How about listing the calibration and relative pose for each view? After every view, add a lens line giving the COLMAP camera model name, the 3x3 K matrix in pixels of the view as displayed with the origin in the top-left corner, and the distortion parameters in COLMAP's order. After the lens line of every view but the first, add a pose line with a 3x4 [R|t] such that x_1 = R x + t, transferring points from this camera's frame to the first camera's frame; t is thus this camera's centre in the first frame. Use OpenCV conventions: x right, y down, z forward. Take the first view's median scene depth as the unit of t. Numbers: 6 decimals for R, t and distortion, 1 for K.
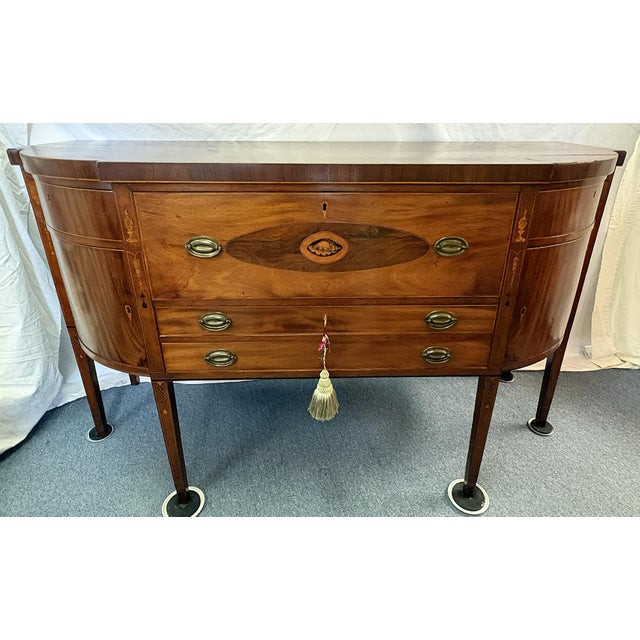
lens RADIAL K [[492.1, 0, 316.2], [0, 492.1, 320.4], [0, 0, 1]] dist [0.000107, 0.003830]
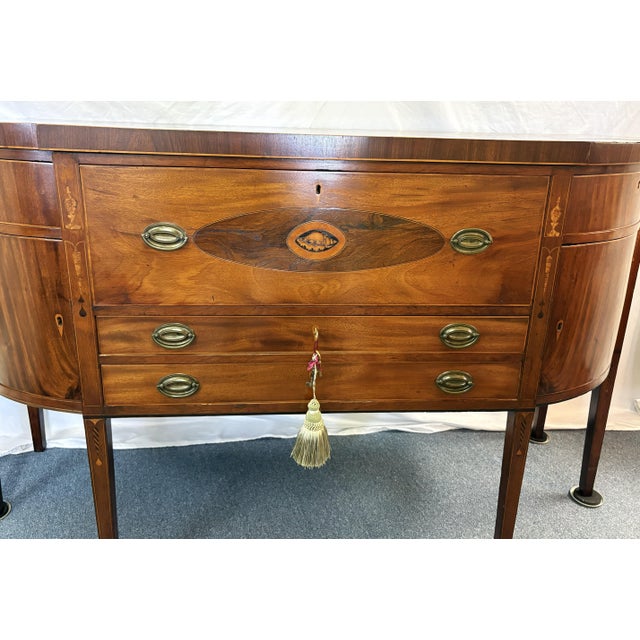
lens RADIAL K [[670.5, 0, 320.0], [0, 670.5, 320.0], [0, 0, 1]] dist [0.039217, -0.007066]
pose [[0.997751, 0.006927, 0.066665, -0.047638], [0.000552, 0.993761, -0.111525, 0.098860], [-0.067022, 0.111311, 0.991523, -0.073538]]
